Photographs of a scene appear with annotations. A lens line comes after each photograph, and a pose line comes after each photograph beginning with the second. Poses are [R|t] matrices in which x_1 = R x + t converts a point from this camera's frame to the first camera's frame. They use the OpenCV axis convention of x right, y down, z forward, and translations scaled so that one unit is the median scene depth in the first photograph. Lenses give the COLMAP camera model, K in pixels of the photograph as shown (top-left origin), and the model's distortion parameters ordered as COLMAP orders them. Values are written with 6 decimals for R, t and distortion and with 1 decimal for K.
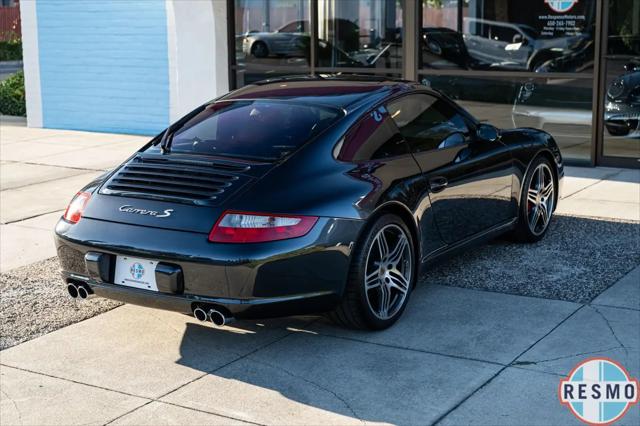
lens RADIAL K [[1099.5, 0, 320.0], [0, 1099.5, 213.0], [0, 0, 1]] dist [0.002863, 0.074025]
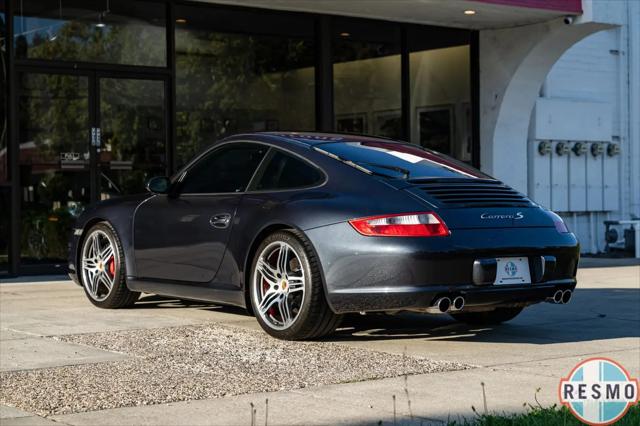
lens RADIAL K [[1278.2, 0, 320.0], [0, 1278.2, 213.0], [0, 0, 1]] dist [-0.008270, -0.032257]
pose [[0.341255, 0.000715, 0.939971, -1.350431], [0.175010, 0.982466, -0.064285, 0.043191], [-0.923535, 0.186442, 0.335146, 0.686162]]
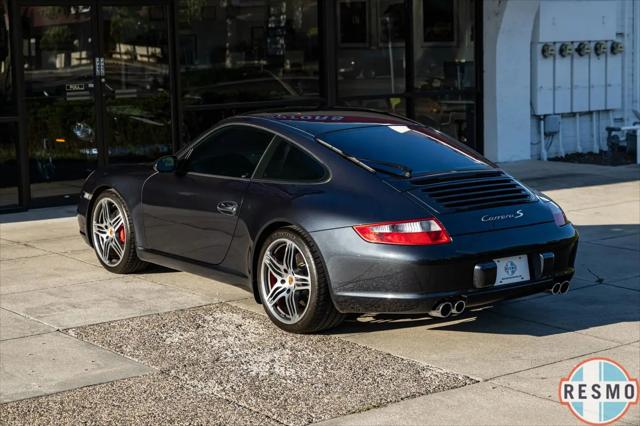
lens RADIAL K [[1278.2, 0, 320.0], [0, 1278.2, 213.0], [0, 0, 1]] dist [-0.008270, -0.032257]
pose [[0.343724, -0.125930, 0.930589, -1.369764], [0.187383, 0.980236, 0.063436, -0.117300], [-0.920186, 0.152572, 0.360528, 0.647767]]
